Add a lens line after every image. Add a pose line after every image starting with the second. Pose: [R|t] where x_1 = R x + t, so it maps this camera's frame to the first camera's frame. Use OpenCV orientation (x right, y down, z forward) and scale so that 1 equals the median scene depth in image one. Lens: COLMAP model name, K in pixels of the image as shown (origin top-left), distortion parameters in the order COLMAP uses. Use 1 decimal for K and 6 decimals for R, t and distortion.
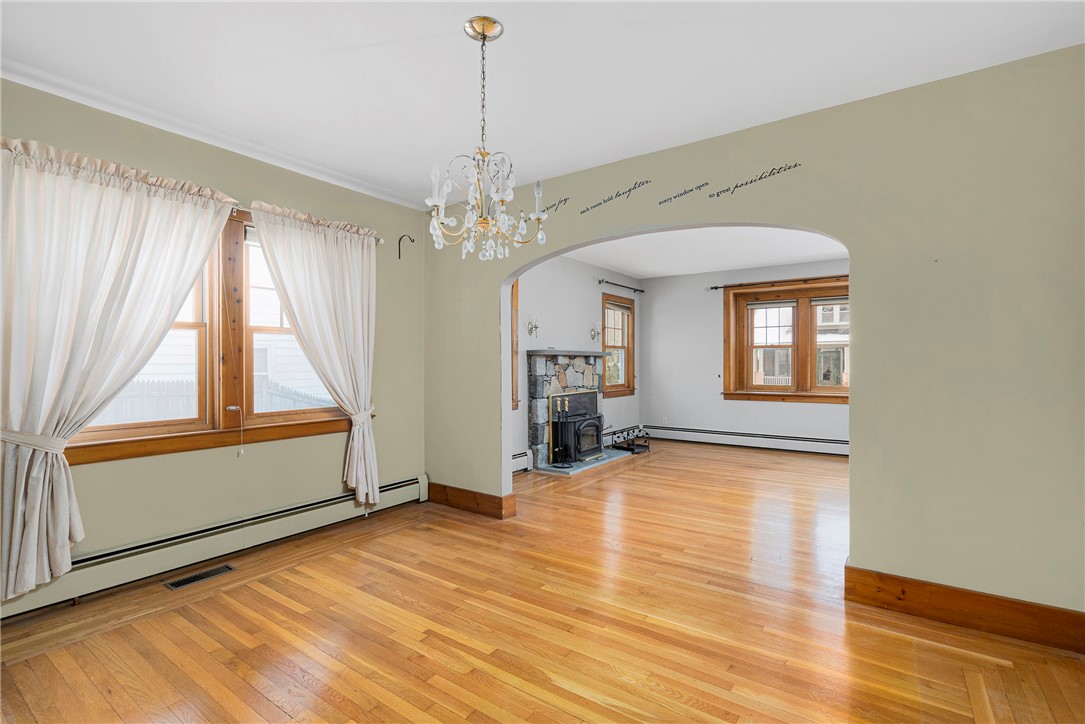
lens RADIAL K [[502.8, 0, 542.5], [0, 502.8, 362.0], [0, 0, 1]] dist [-0.002054, 0.000531]
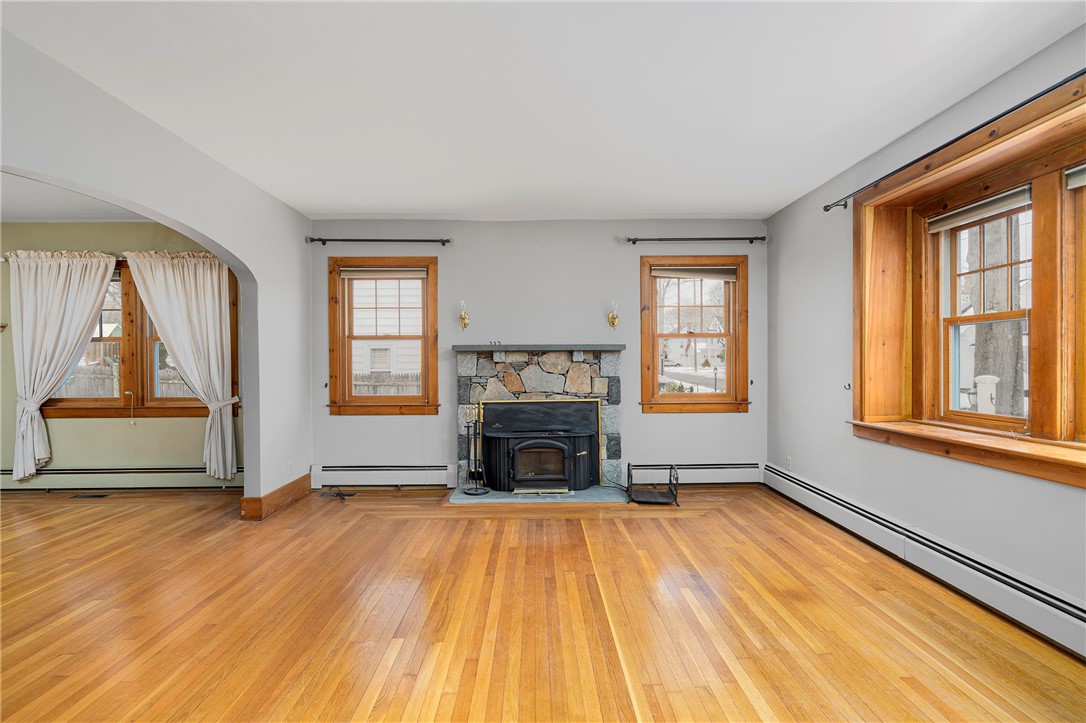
lens RADIAL K [[503.3, 0, 543.0], [0, 503.3, 361.5], [0, 0, 1]] dist [-0.002054, 0.000531]
pose [[0.589511, 0.000600, -0.807760, 1.135482], [0.006620, 0.999963, 0.005573, -0.001890], [0.807733, -0.008632, 0.589485, 0.949811]]
